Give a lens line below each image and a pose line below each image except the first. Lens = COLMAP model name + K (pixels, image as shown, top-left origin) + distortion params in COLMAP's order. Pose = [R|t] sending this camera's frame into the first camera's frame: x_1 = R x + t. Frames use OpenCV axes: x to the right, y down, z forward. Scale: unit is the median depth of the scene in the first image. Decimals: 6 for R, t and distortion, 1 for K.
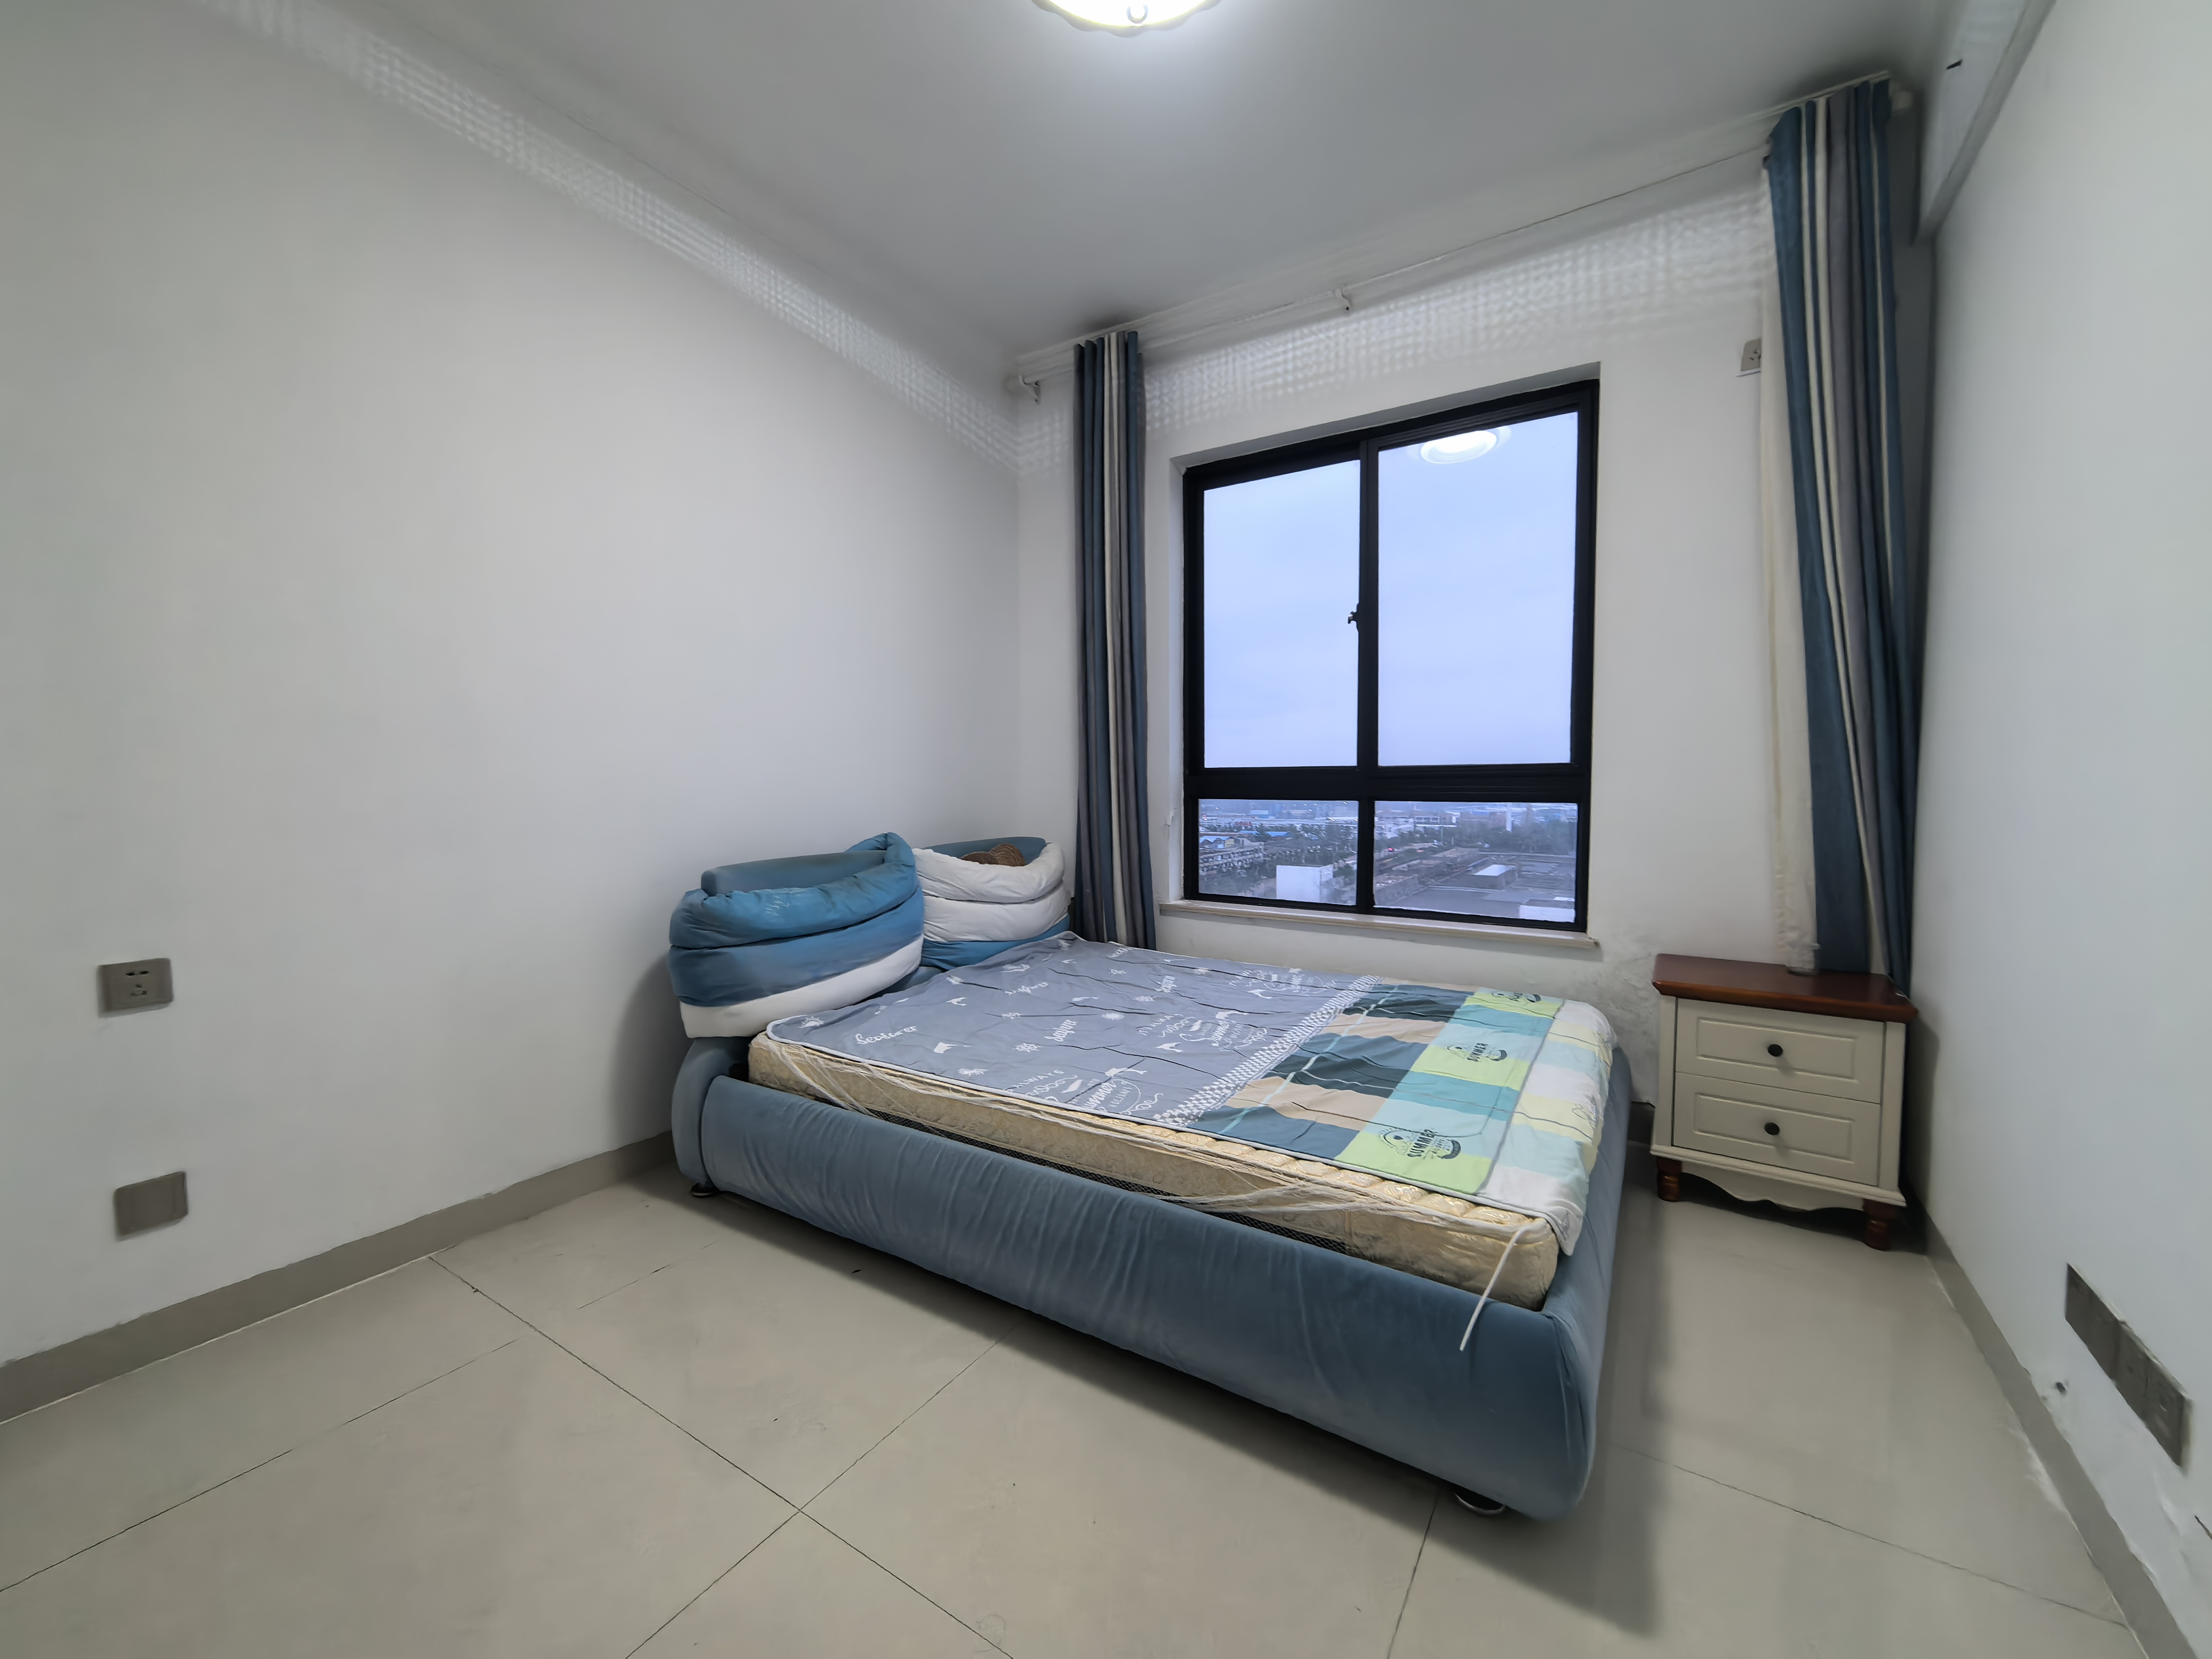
lens RADIAL K [[866.4, 0, 1111.9], [0, 866.4, 835.7], [0, 0, 1]] dist [0.014545, -0.000018]
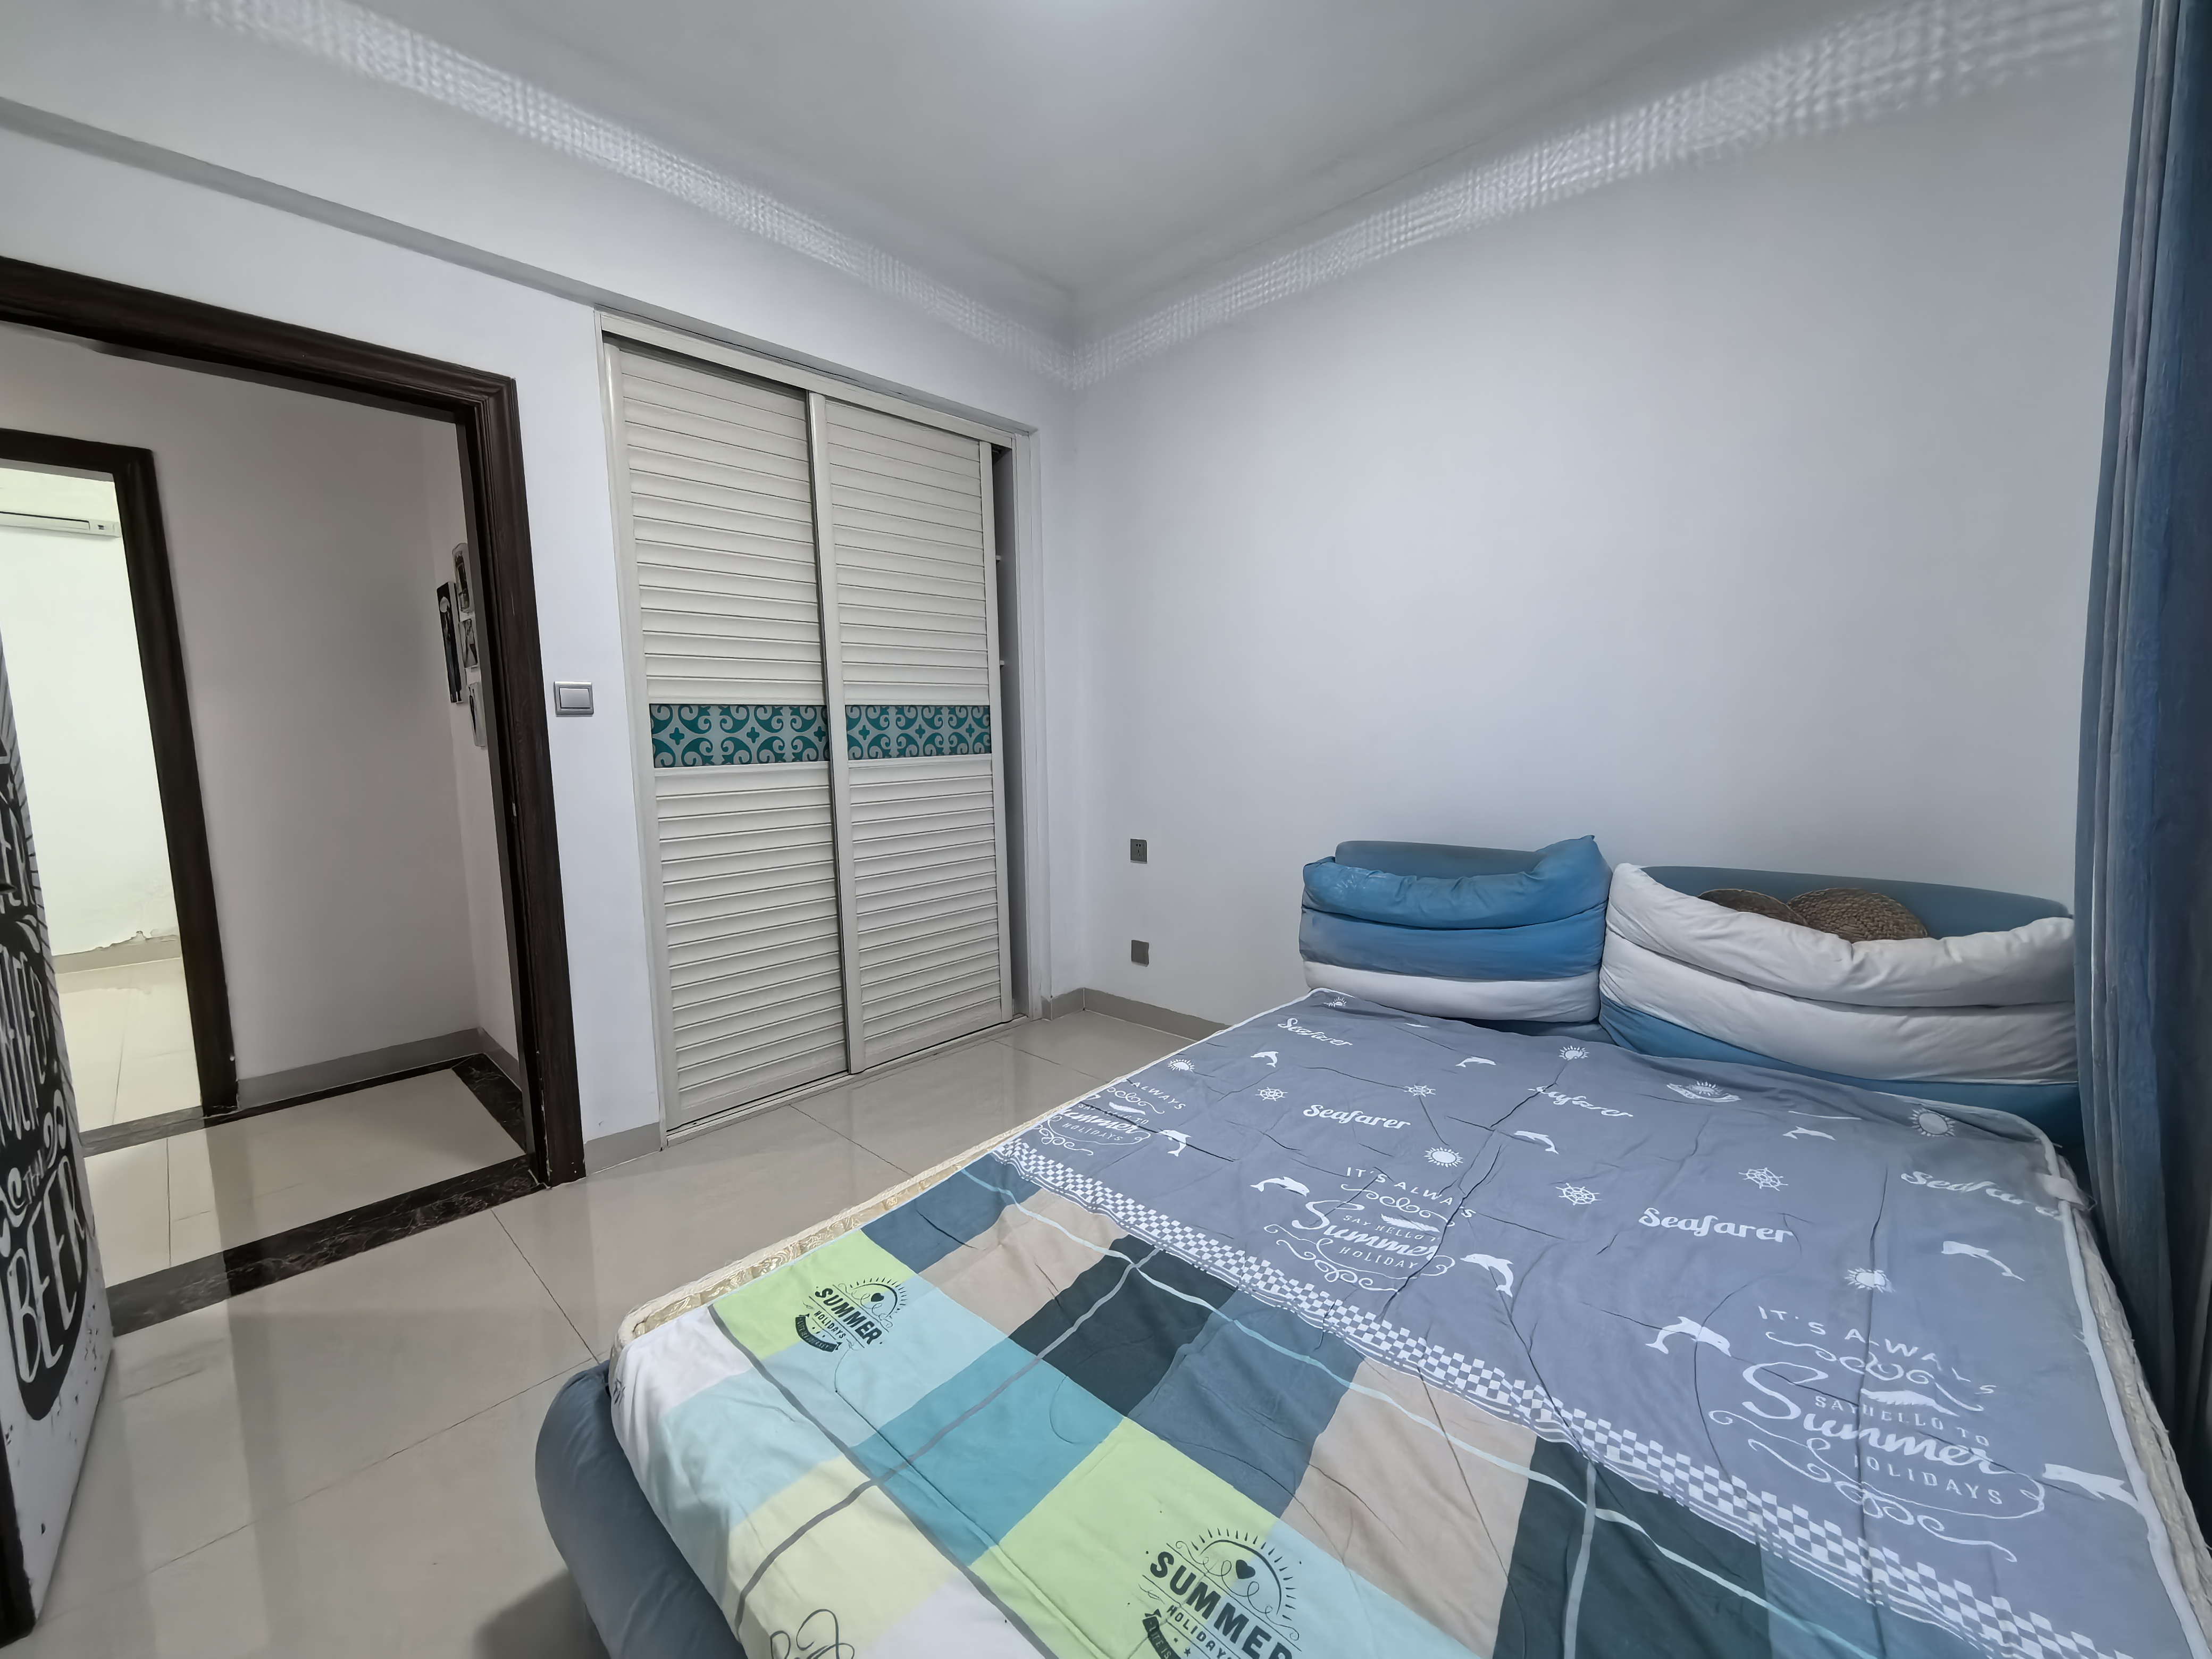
lens RADIAL K [[942.9, 0, 1175.0], [0, 942.9, 826.3], [0, 0, 1]] dist [0.021259, 0.000045]
pose [[-0.185390, 0.113719, -0.976063, 0.753221], [-0.045323, 0.991235, 0.124095, -0.119634], [0.981619, 0.067244, -0.178610, 1.003134]]
